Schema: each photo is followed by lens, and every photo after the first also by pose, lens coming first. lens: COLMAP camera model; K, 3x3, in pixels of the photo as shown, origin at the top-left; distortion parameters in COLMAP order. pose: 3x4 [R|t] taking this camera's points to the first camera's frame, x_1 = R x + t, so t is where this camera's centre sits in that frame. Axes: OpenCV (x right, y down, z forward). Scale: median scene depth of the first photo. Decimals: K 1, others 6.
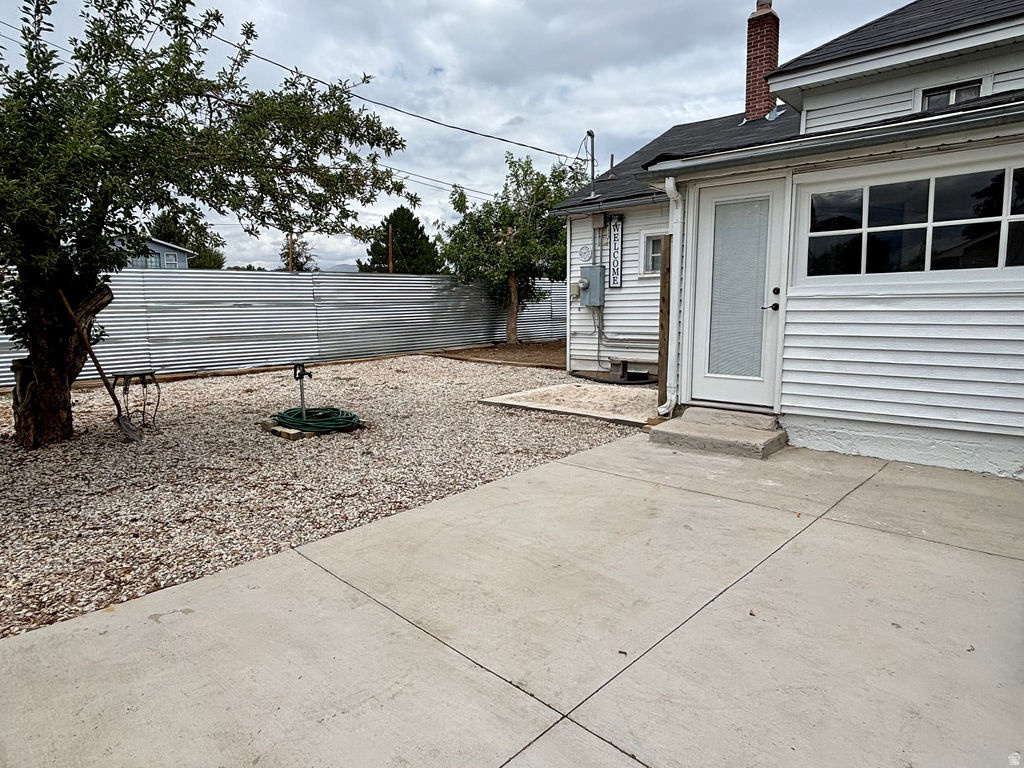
lens RADIAL K [[596.0, 0, 507.0], [0, 596.0, 382.2], [0, 0, 1]] dist [0.041204, -0.001099]
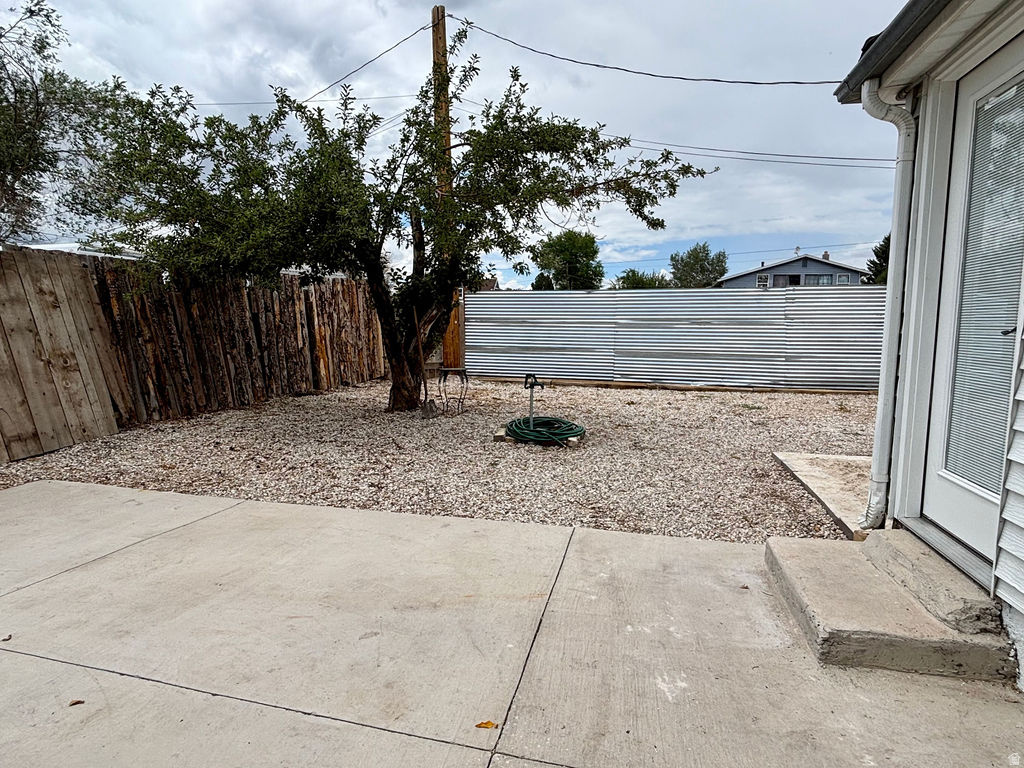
lens RADIAL K [[596.0, 0, 507.0], [0, 596.0, 382.2], [0, 0, 1]] dist [0.041204, -0.001099]
pose [[0.475734, 0.100013, -0.873885, 0.219522], [-0.130832, 0.990509, 0.042136, -0.021929], [0.869805, 0.094287, 0.484304, 0.179368]]
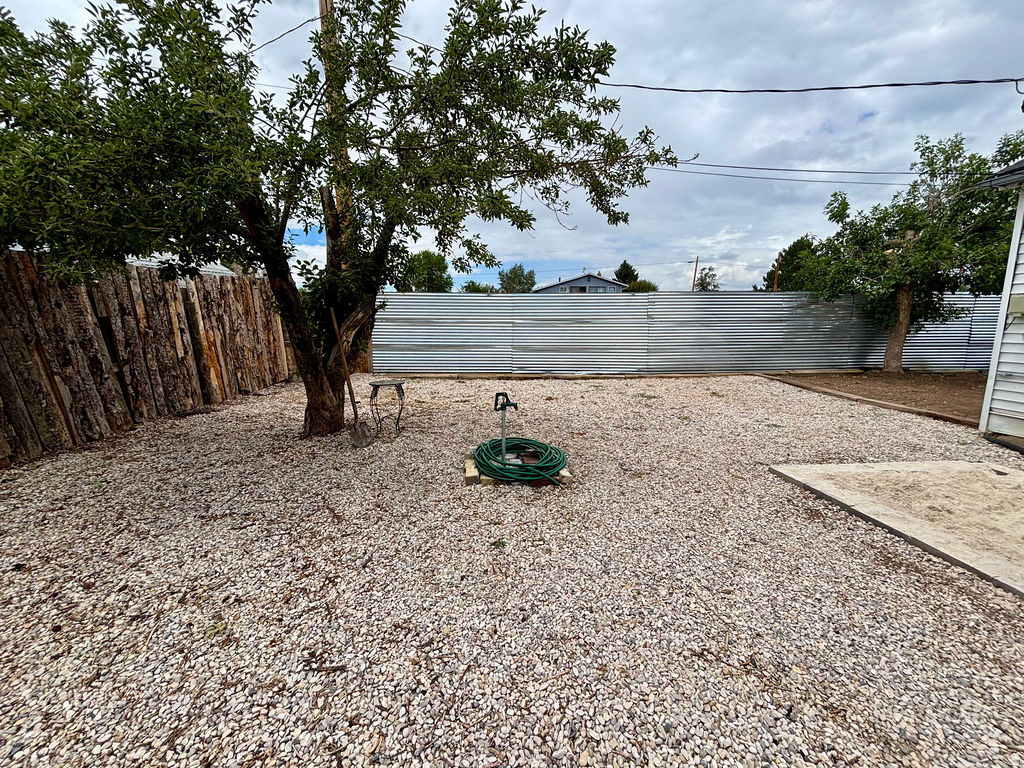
lens RADIAL K [[414.9, 0, 509.3], [0, 414.9, 383.4], [0, 0, 1]] dist [-0.010570, 0.005551]
pose [[0.716705, 0.117155, -0.687465, 0.026508], [-0.101876, 0.992802, 0.062980, -0.032617], [0.689895, 0.024898, 0.723481, 0.228353]]
